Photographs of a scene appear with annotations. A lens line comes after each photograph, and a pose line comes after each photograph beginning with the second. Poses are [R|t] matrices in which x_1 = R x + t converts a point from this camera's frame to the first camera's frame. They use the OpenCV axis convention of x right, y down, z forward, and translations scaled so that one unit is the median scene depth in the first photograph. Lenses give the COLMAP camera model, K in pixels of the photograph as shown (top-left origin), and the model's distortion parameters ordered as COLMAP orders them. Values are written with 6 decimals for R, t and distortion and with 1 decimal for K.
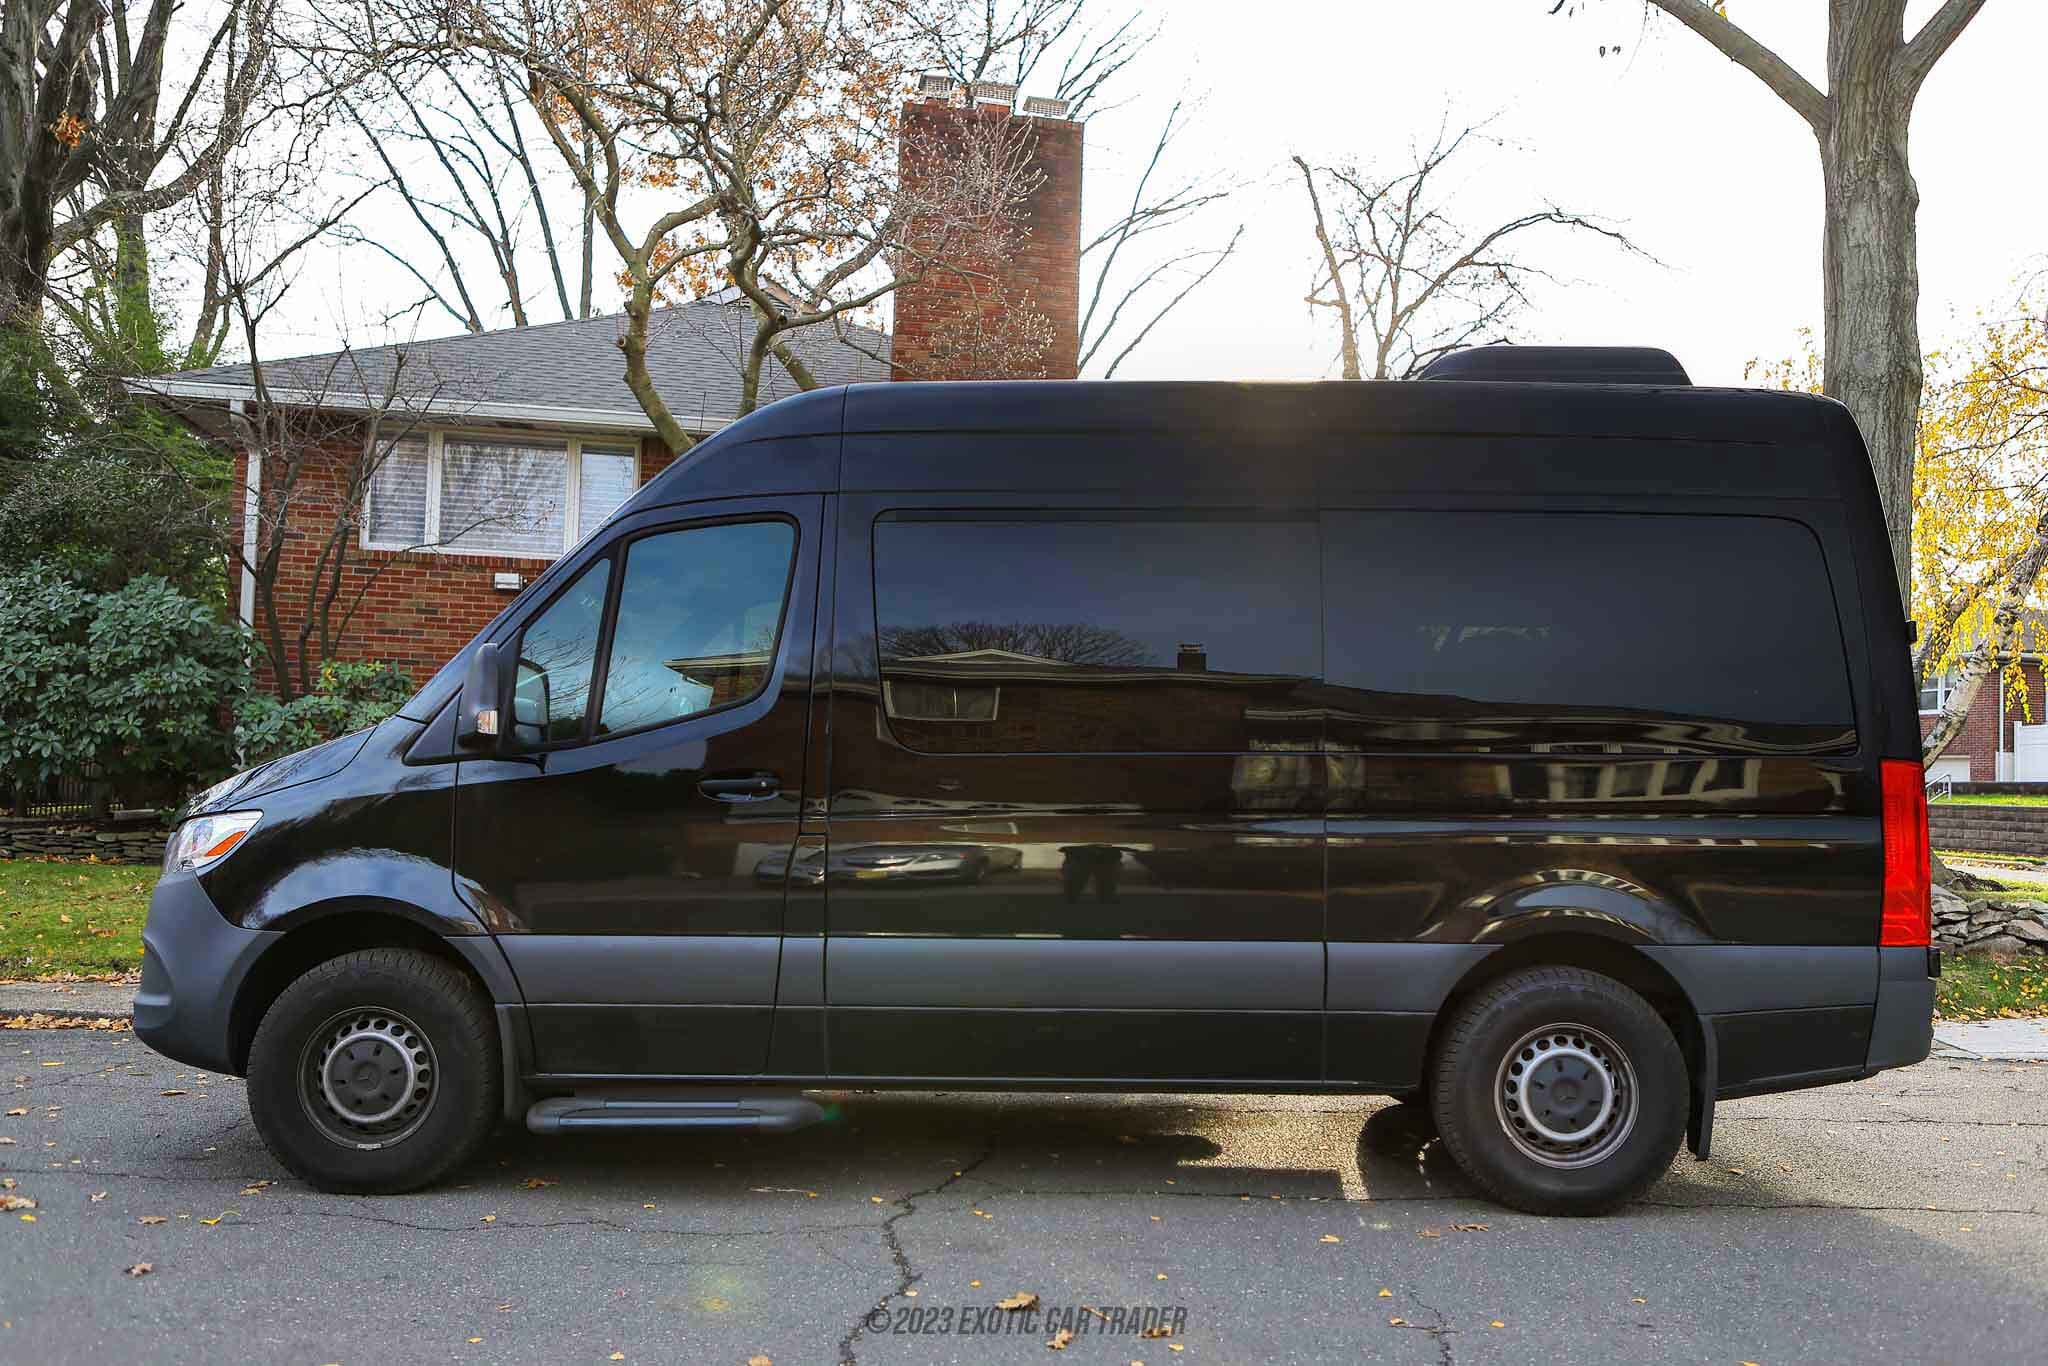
lens RADIAL K [[1604.1, 0, 1035.9], [0, 1604.1, 693.4], [0, 0, 1]] dist [-0.001878, 0.003553]
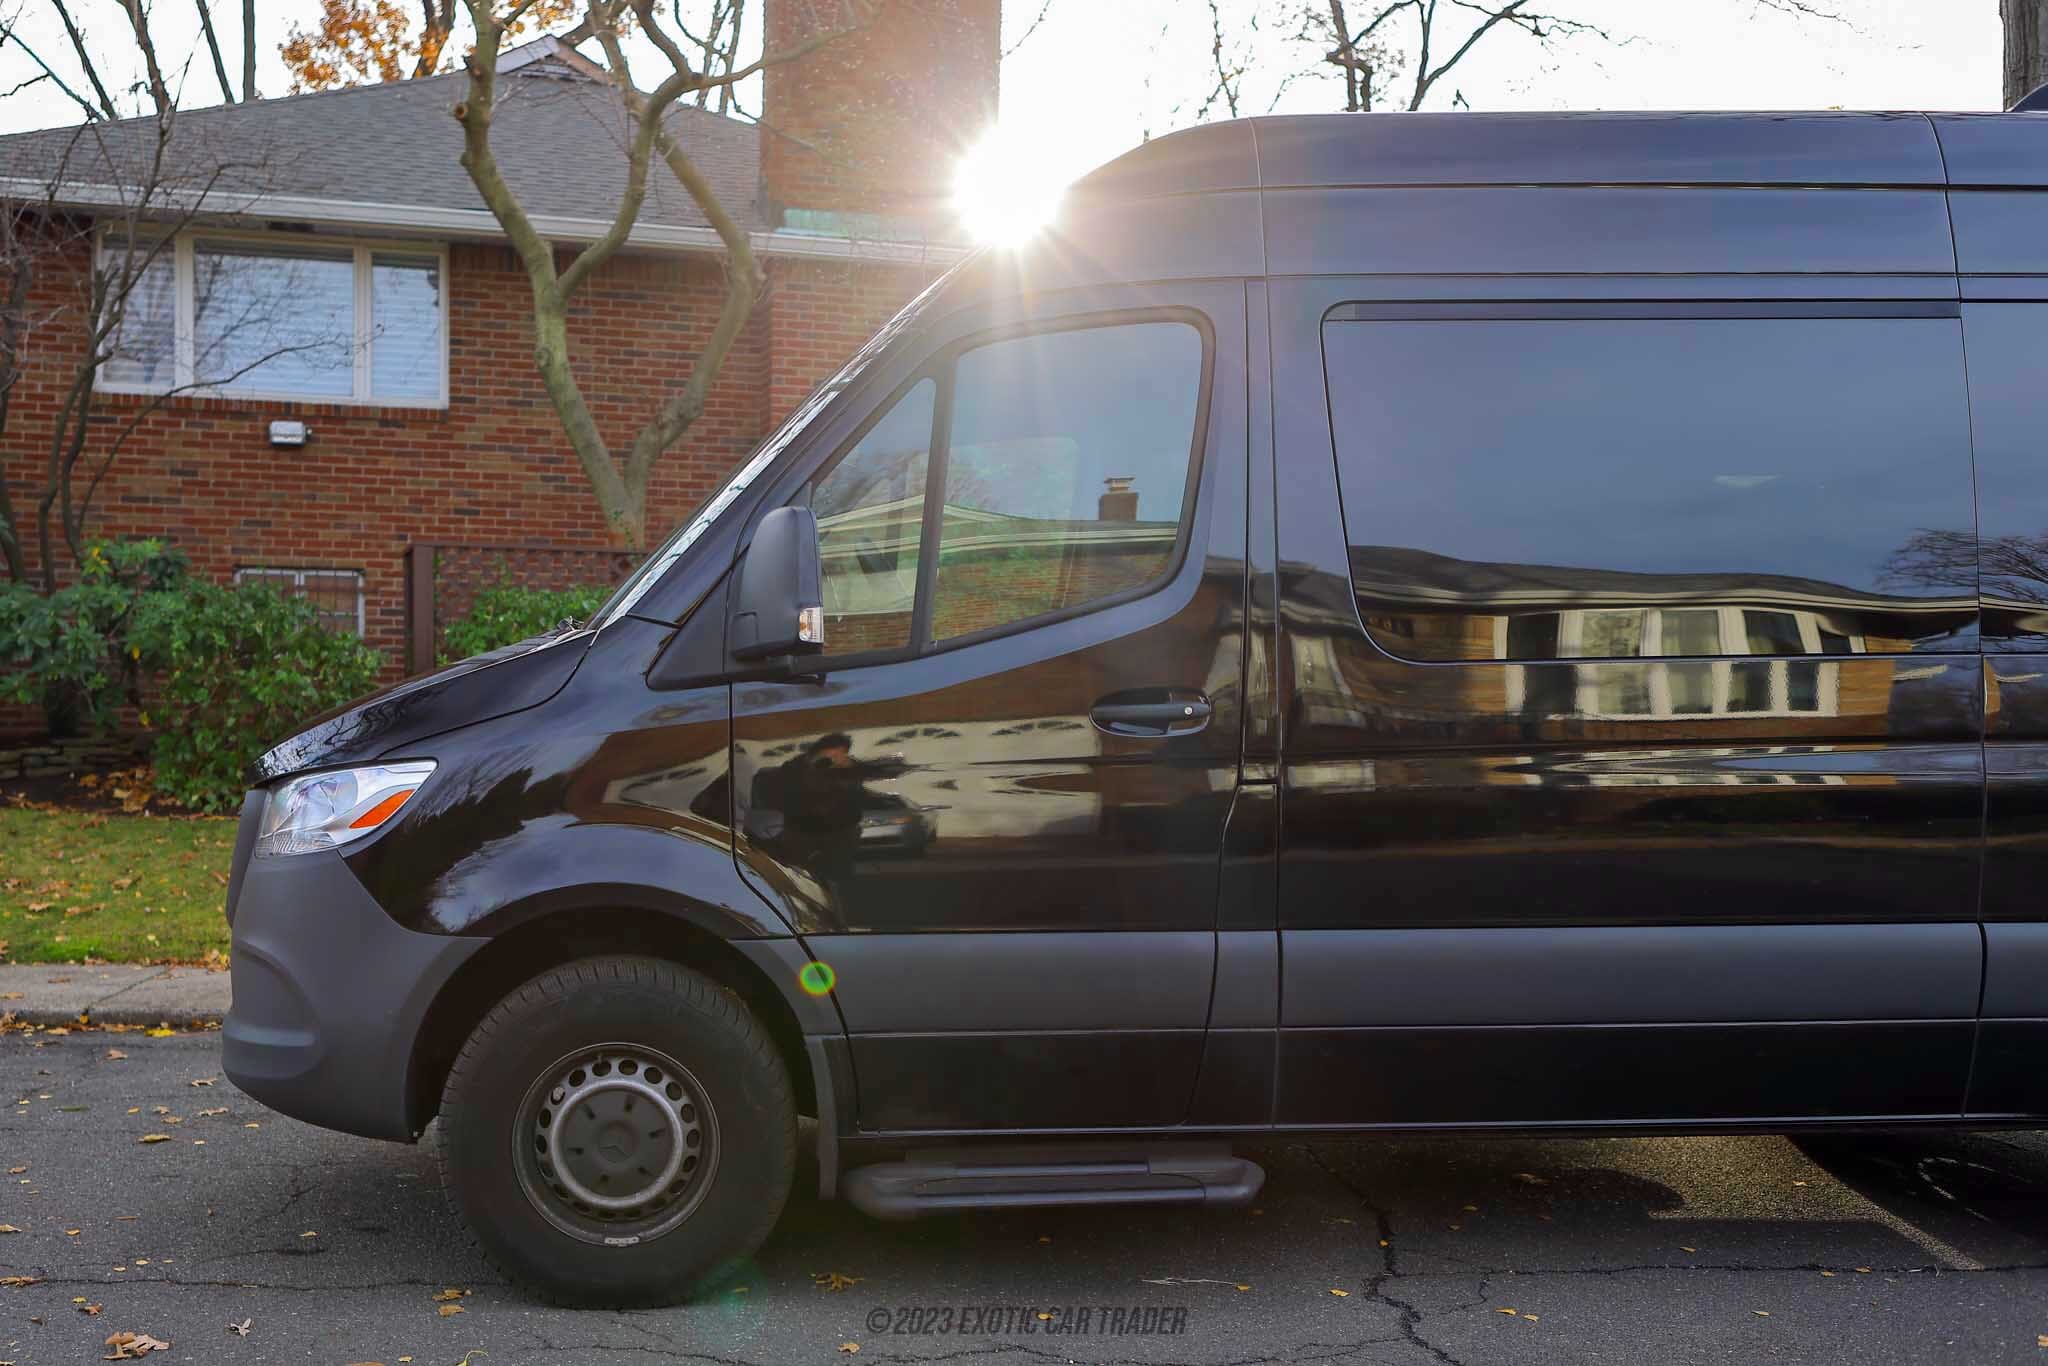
lens RADIAL K [[1953.0, 0, 966.1], [0, 1953.0, 764.2], [0, 0, 1]] dist [-0.003372, 0.000000]
pose [[0.998693, -0.015530, 0.048691, -0.300663], [0.010619, 0.994977, 0.099543, -0.004671], [-0.049993, -0.098896, 0.993841, 0.172264]]
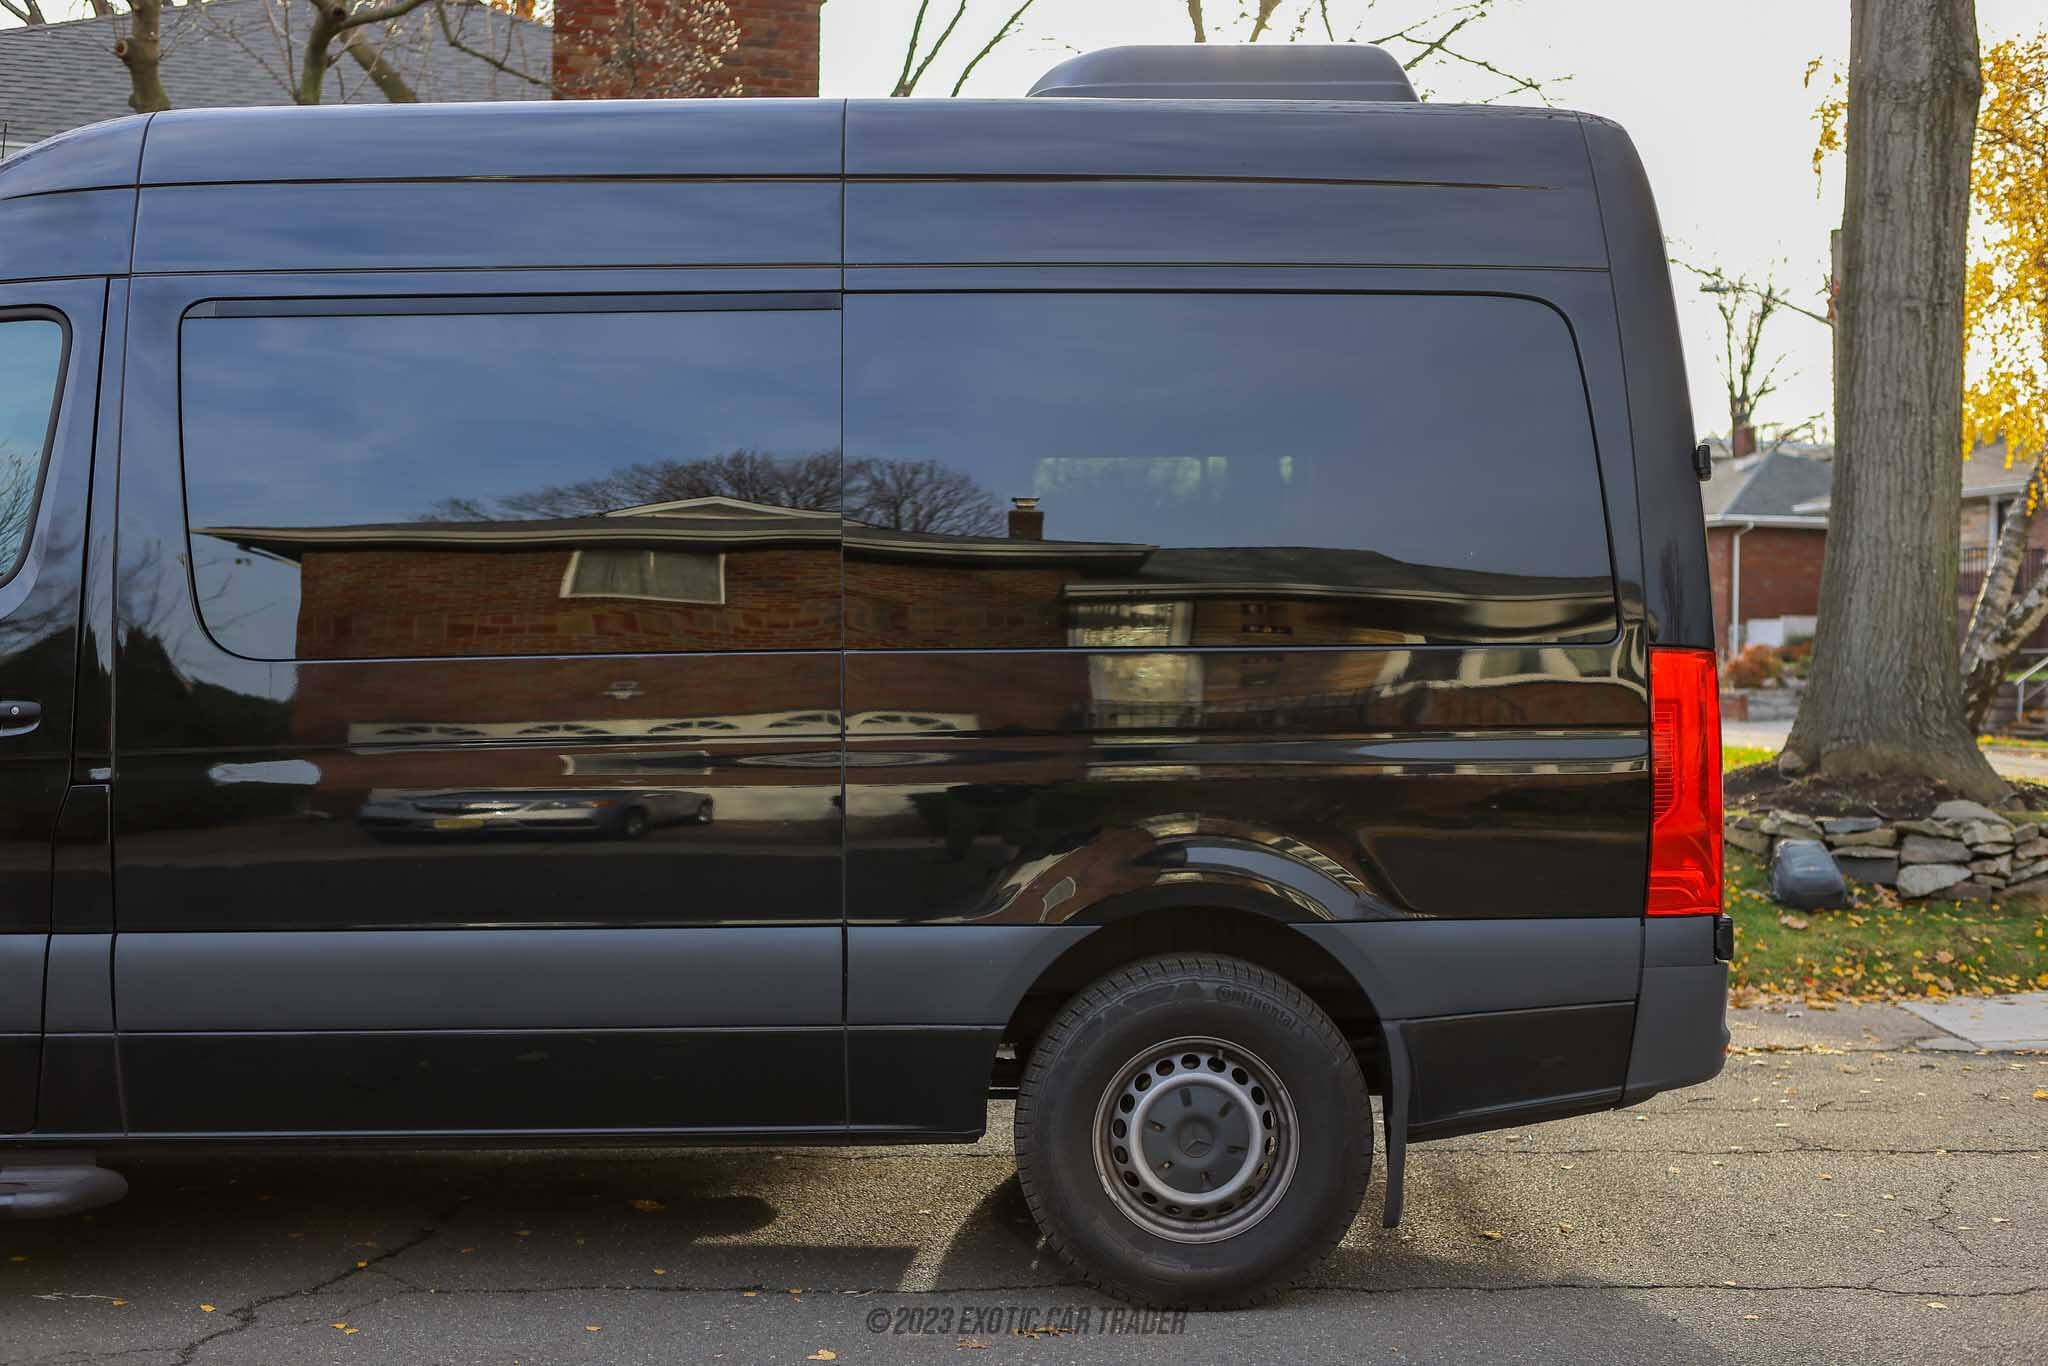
lens RADIAL K [[2236.6, 0, 1020.5], [0, 2236.6, 667.6], [0, 0, 1]] dist [-0.006642, 0.000000]
pose [[0.999576, -0.016154, 0.024237, 0.229699], [0.014728, 0.998213, 0.057908, -0.009910], [-0.025129, -0.057526, 0.998028, 0.047475]]
